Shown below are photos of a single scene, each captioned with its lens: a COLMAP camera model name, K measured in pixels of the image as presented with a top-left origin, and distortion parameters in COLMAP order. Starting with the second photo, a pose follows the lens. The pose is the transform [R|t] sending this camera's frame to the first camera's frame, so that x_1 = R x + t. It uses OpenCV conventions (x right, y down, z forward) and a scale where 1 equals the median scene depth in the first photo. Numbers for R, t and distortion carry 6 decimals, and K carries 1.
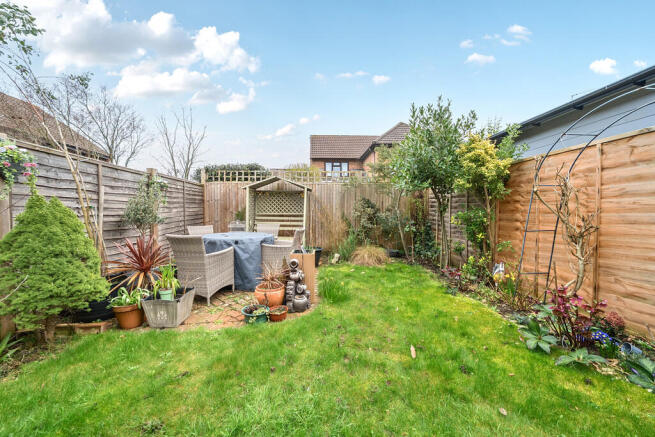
lens RADIAL K [[229.3, 0, 327.5], [0, 229.3, 218.5], [0, 0, 1]] dist [-0.001579, -0.000133]
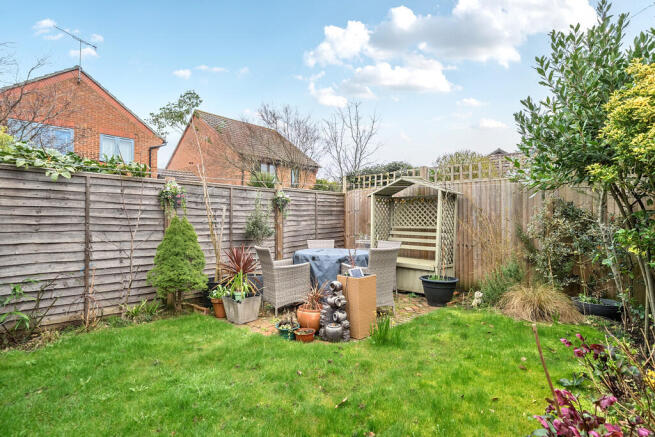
lens RADIAL K [[346.2, 0, 327.5], [0, 346.2, 218.5], [0, 0, 1]] dist [0.001930, 0.000108]
pose [[0.694559, -0.011085, -0.719351, 0.445083], [-0.017739, 0.999313, -0.032527, -0.009061], [0.719217, 0.035352, 0.693885, 0.035647]]
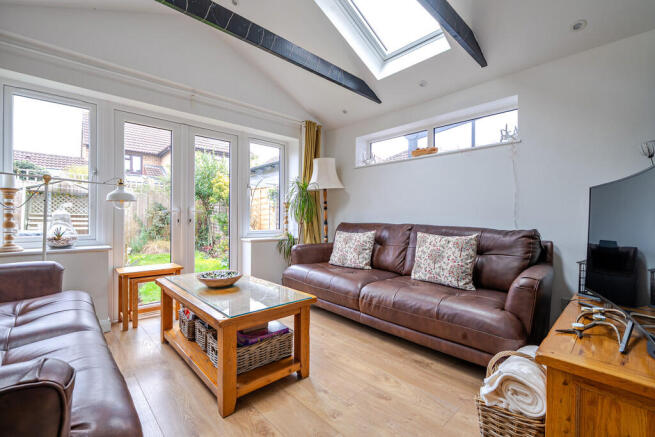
lens RADIAL K [[278.5, 0, 327.5], [0, 278.5, 218.5], [0, 0, 1]] dist [0.000019, 0.000089]
pose [[0.778158, 0.010557, 0.627980, -0.070367], [0.003012, 0.999785, -0.020540, 0.032706], [-0.628061, 0.017875, 0.777959, -0.833415]]
